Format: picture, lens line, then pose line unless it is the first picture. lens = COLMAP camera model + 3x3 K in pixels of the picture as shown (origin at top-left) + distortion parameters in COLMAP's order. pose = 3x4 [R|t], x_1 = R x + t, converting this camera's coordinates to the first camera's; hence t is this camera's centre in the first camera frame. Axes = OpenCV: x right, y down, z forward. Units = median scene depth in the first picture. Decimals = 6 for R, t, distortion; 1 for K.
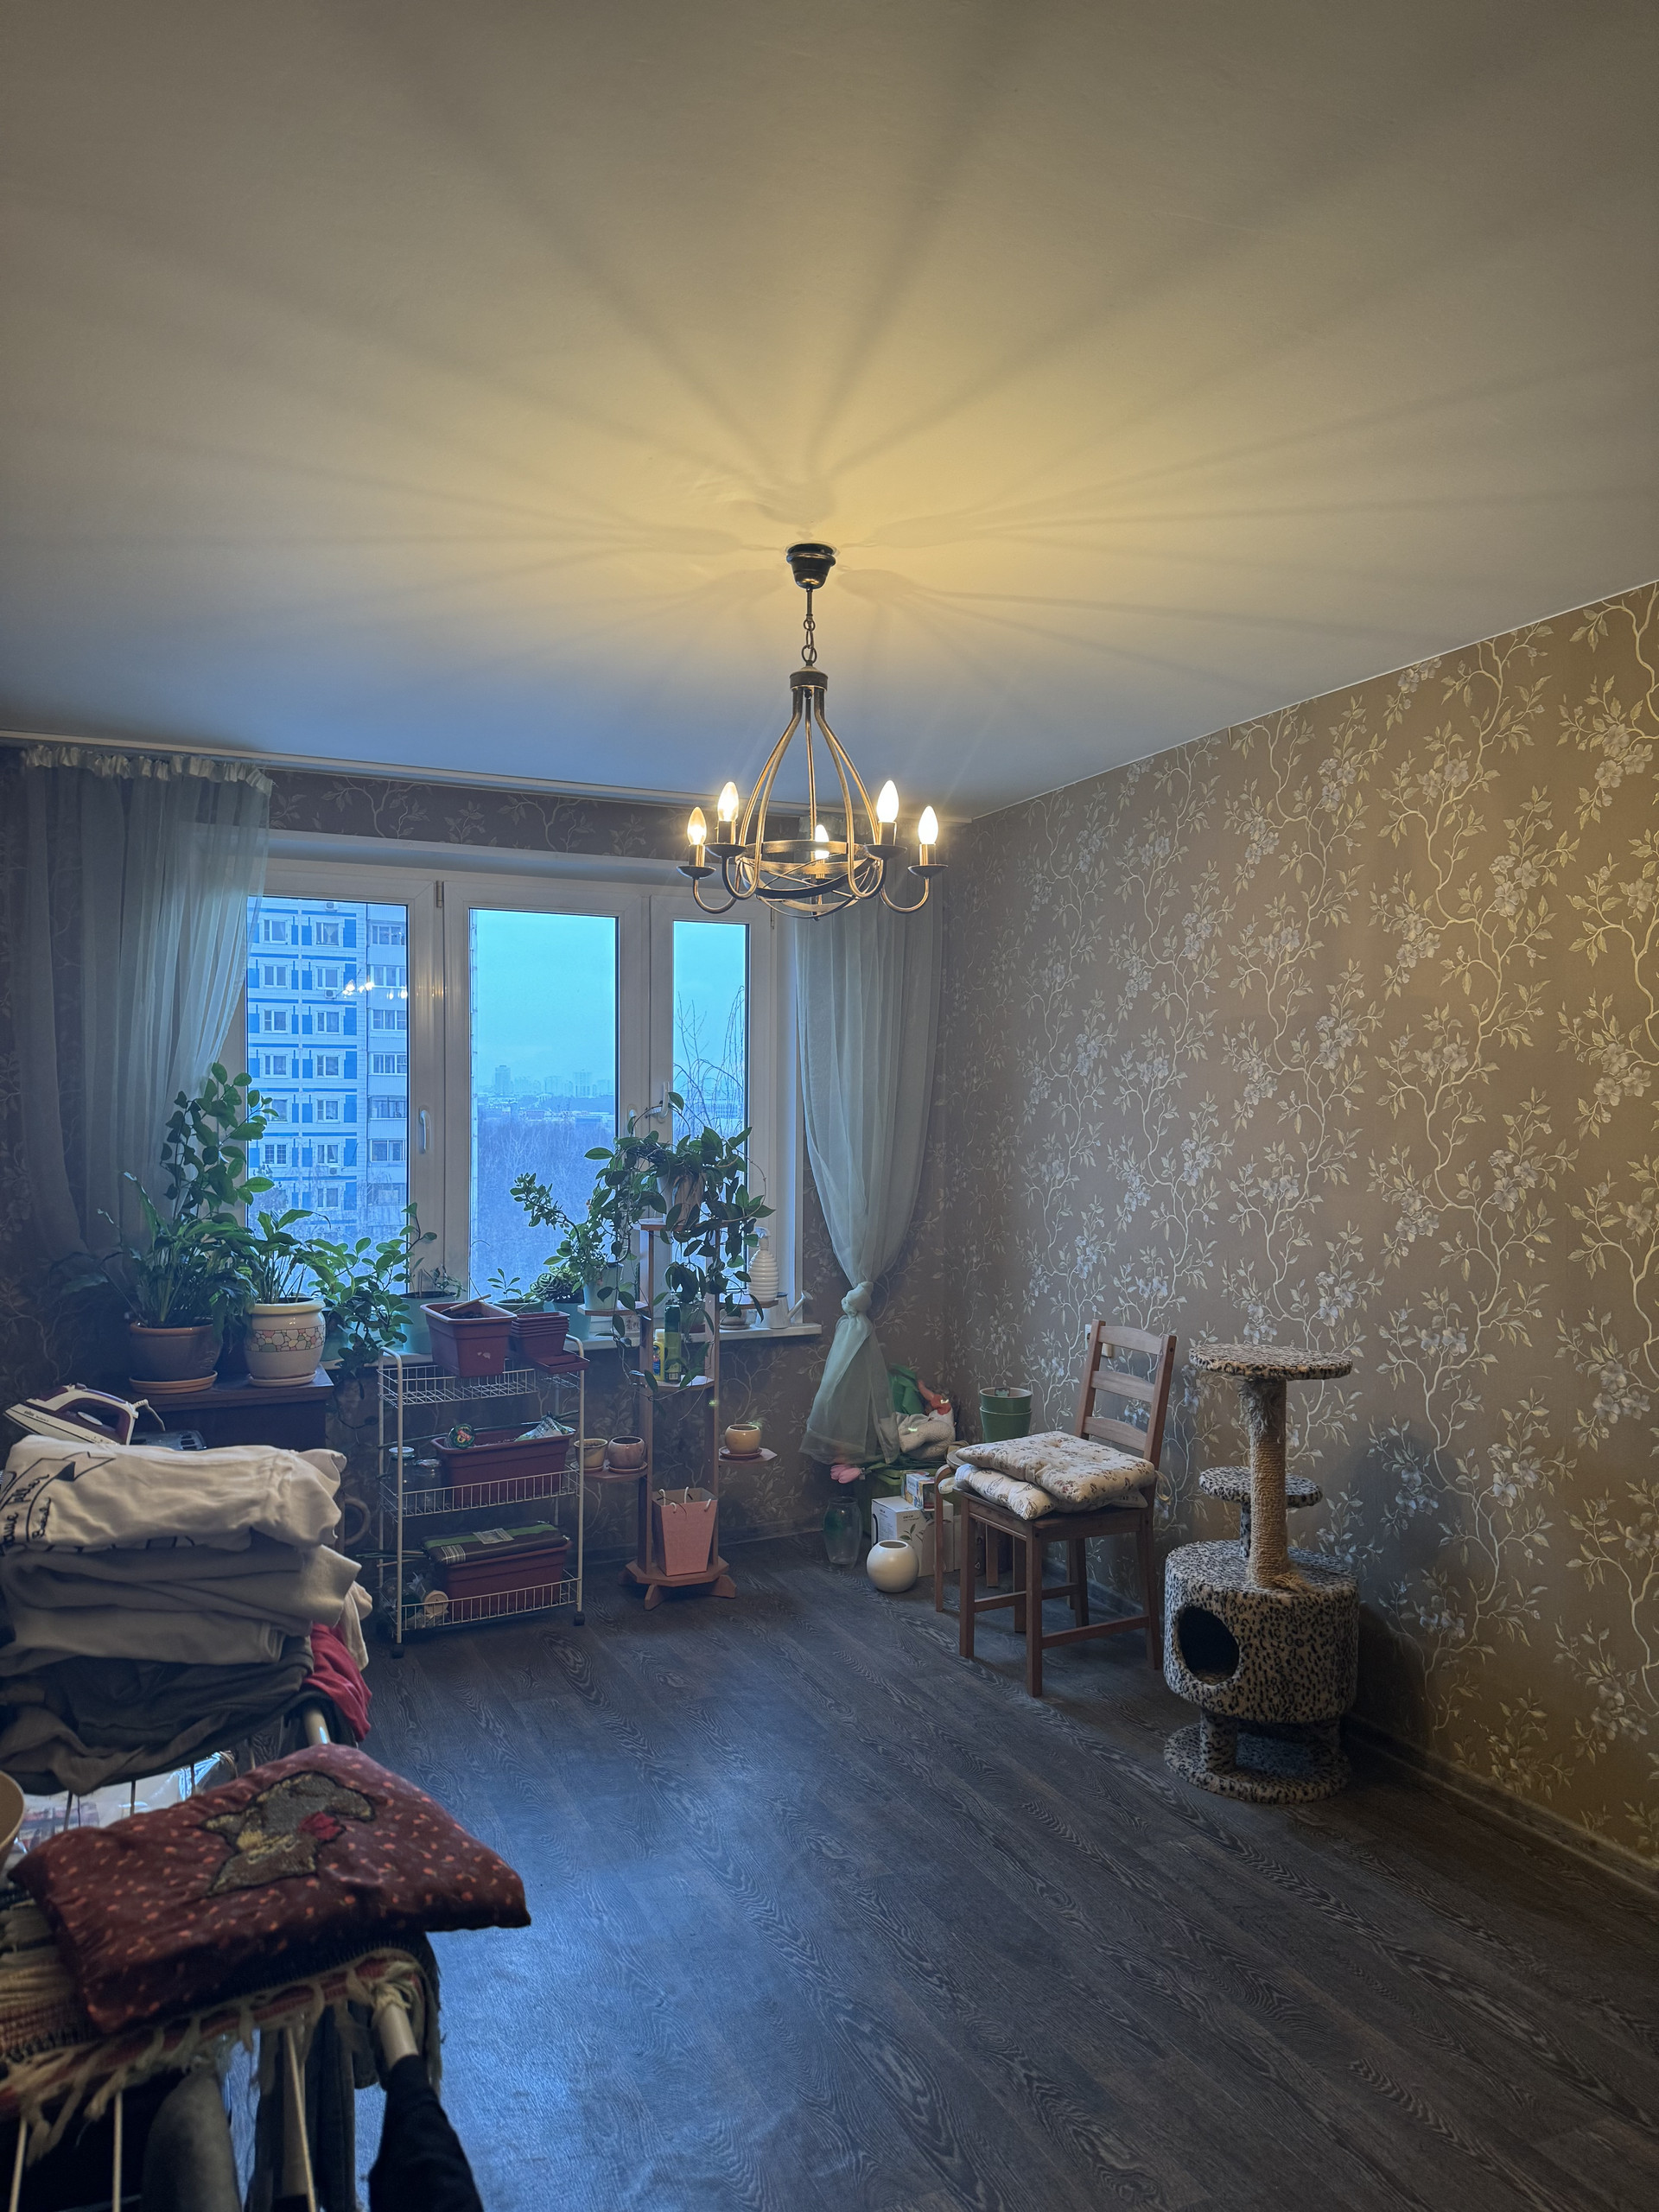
lens RADIAL K [[1551.9, 0, 780.3], [0, 1551.9, 1062.4], [0, 0, 1]] dist [0.076982, -0.156682]
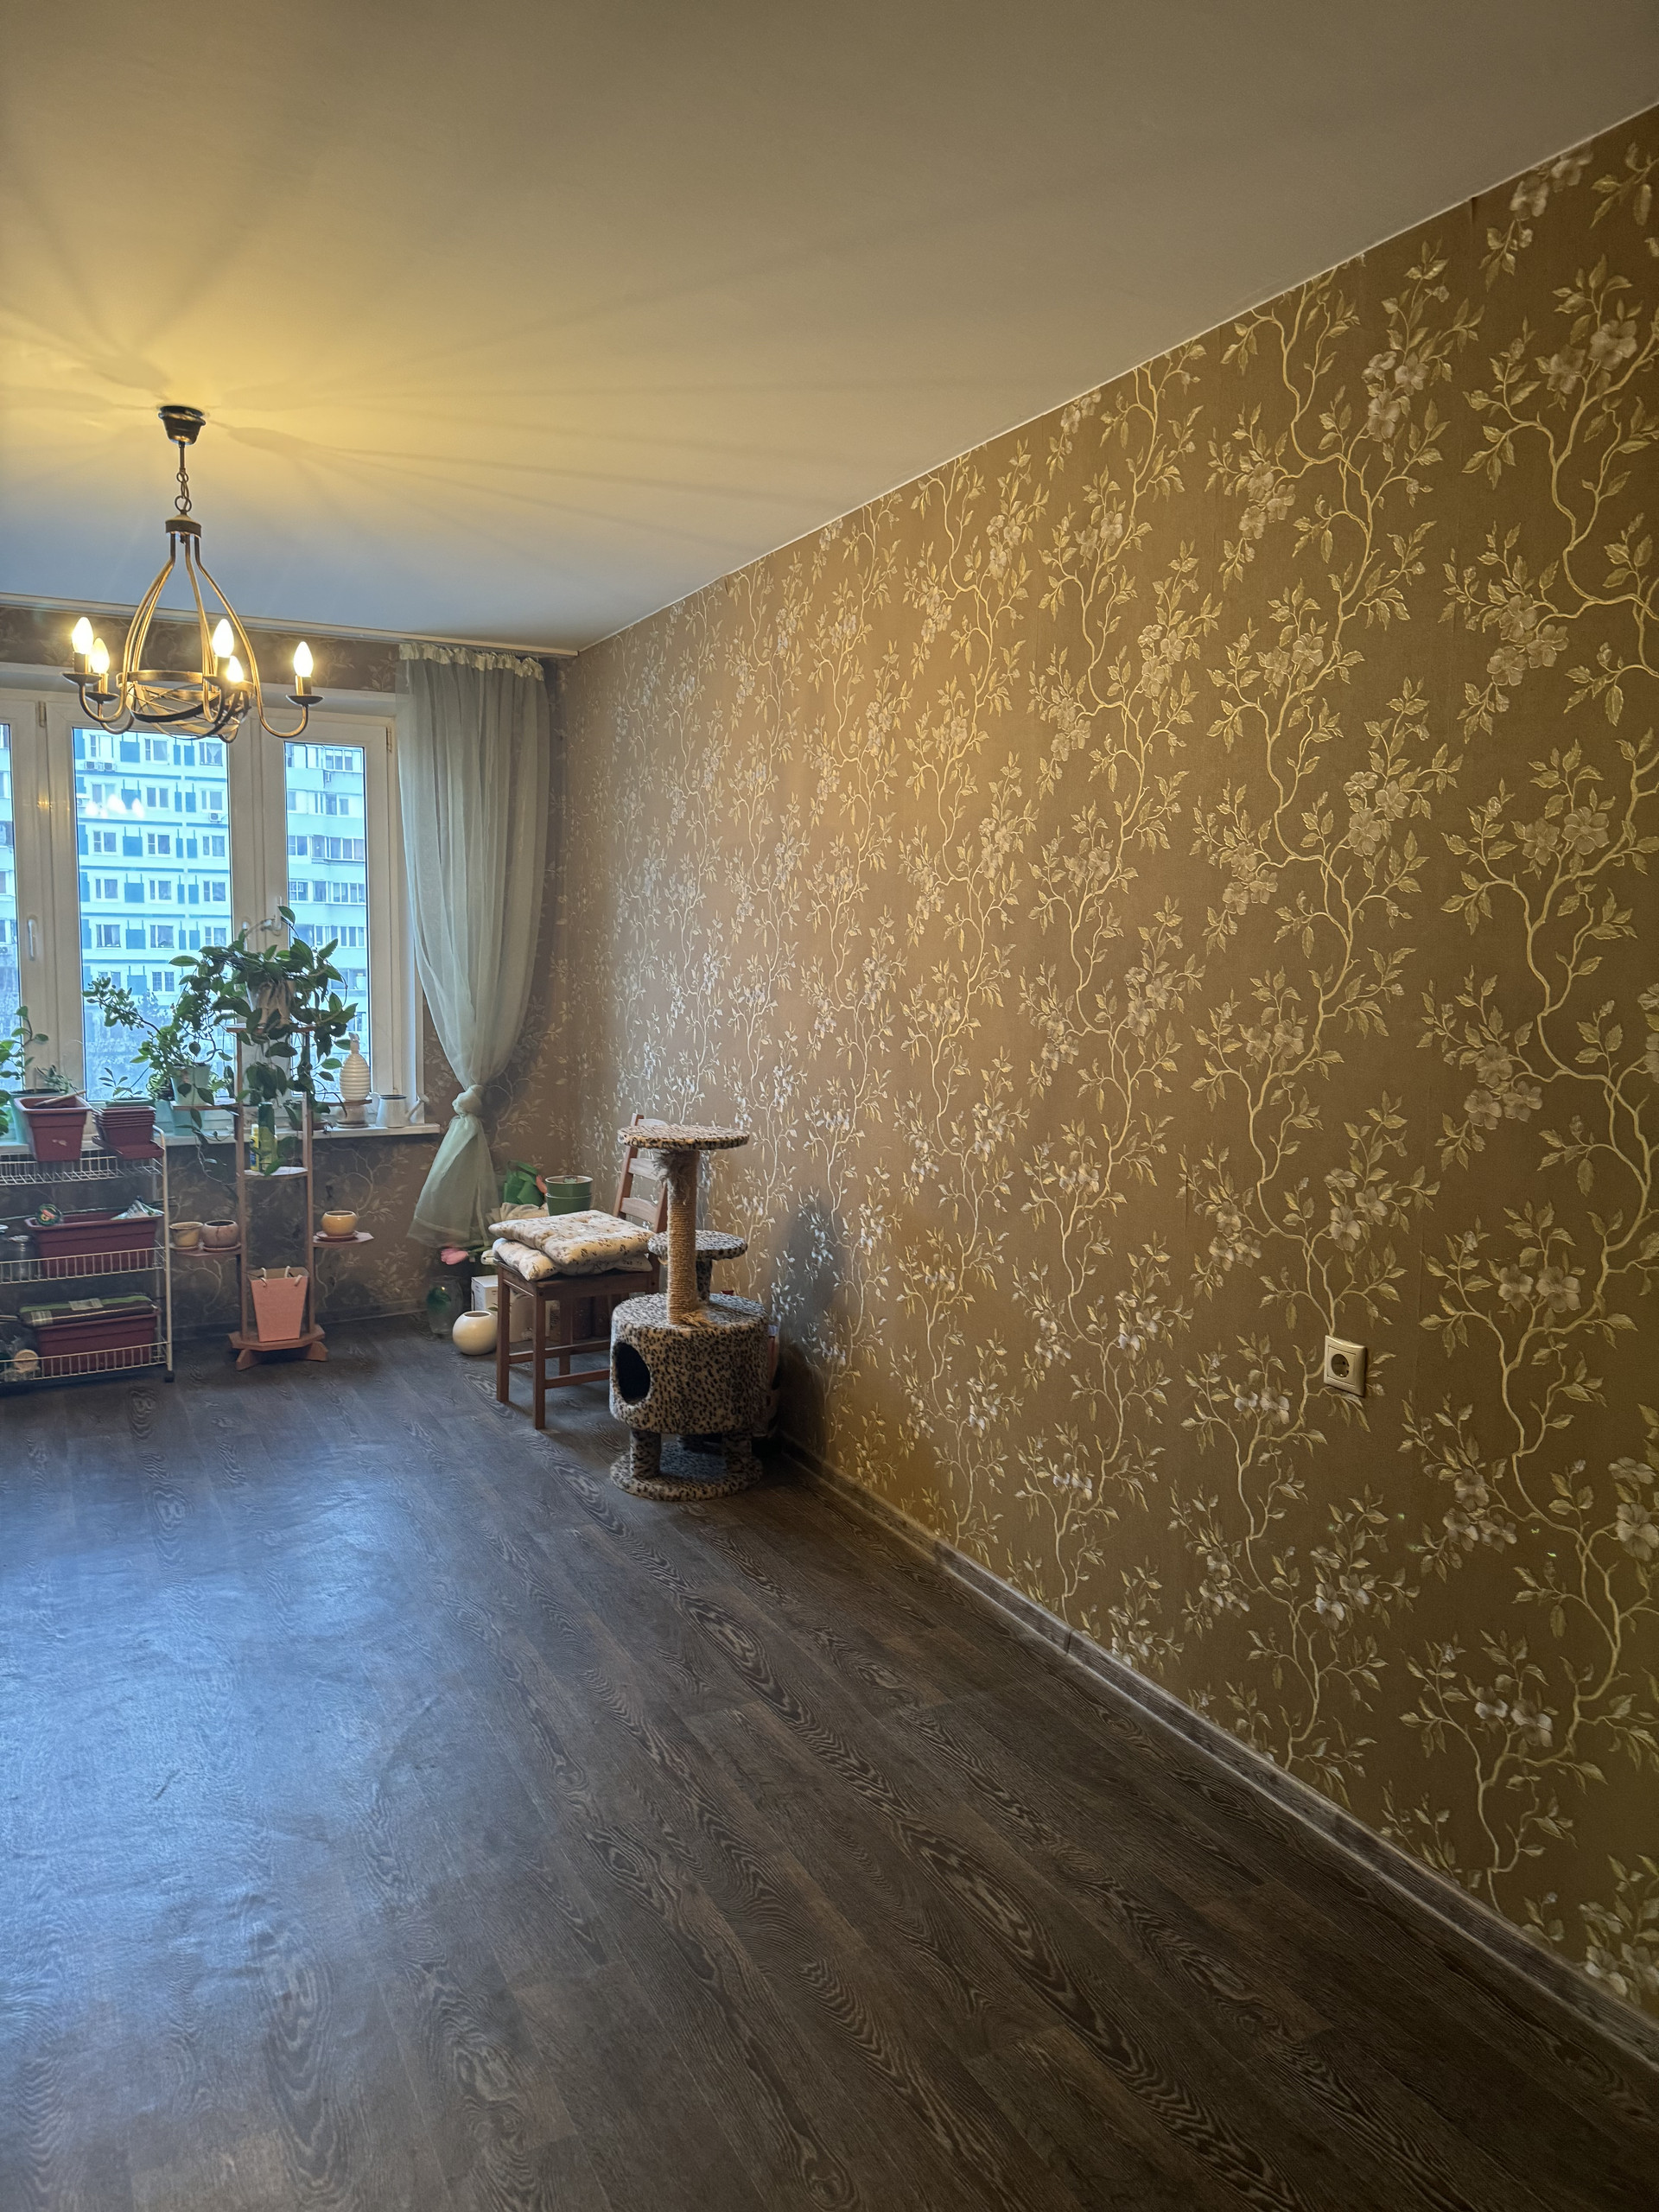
lens RADIAL K [[1702.8, 0, 1114.7], [0, 1702.8, 1101.5], [0, 0, 1]] dist [0.154432, -0.230021]
pose [[0.998794, 0.006175, 0.048698, 0.490764], [-0.011362, 0.994198, 0.106966, 0.019466], [-0.047755, -0.107390, 0.993069, -0.252512]]
